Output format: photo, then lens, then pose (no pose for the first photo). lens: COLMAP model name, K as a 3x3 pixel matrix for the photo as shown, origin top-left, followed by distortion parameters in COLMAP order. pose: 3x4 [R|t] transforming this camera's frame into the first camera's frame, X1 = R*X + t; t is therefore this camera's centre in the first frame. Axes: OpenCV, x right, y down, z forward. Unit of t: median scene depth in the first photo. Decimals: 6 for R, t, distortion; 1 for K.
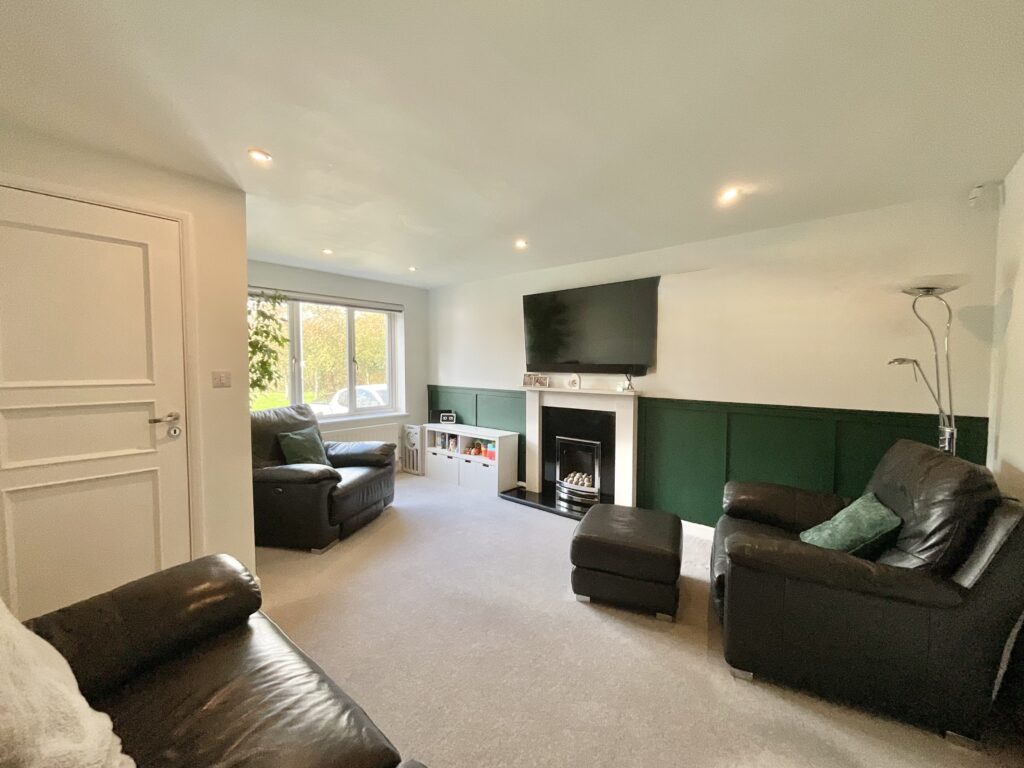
lens RADIAL K [[414.2, 0, 510.9], [0, 414.2, 383.7], [0, 0, 1]] dist [-0.007216, 0.000086]
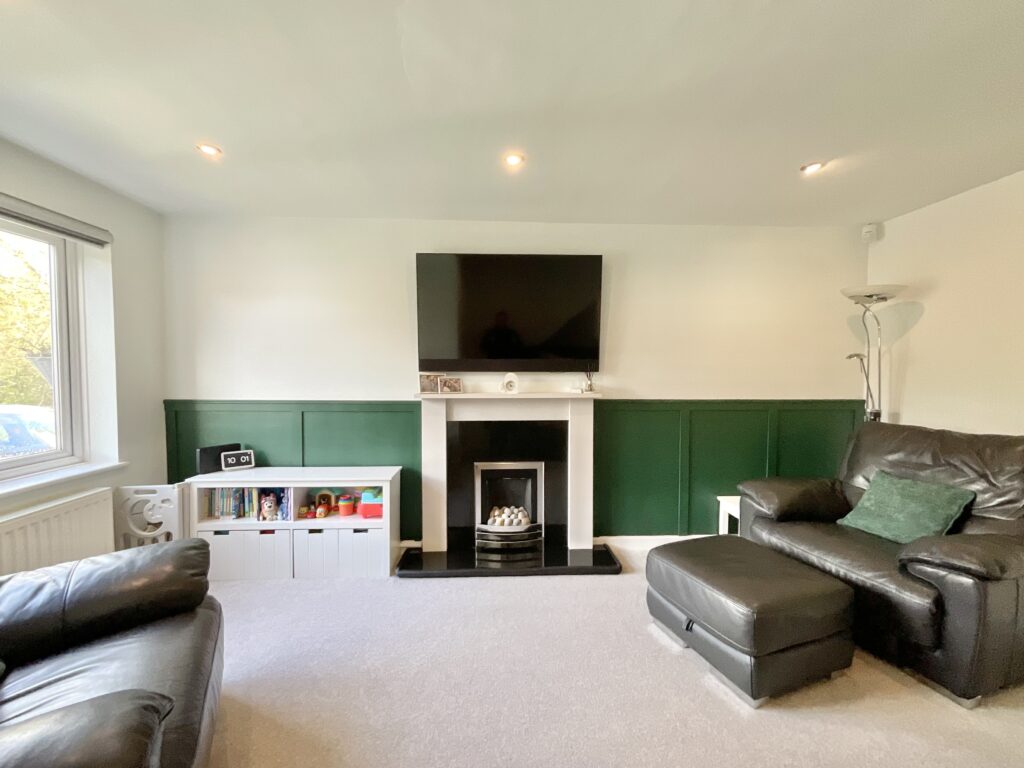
lens RADIAL K [[414.2, 0, 510.9], [0, 414.2, 383.7], [0, 0, 1]] dist [-0.007216, 0.000086]
pose [[0.726020, -0.023225, 0.687281, -0.311168], [0.034714, 0.999393, -0.002898, -0.001965], [-0.686797, 0.025962, 0.726386, 0.432118]]
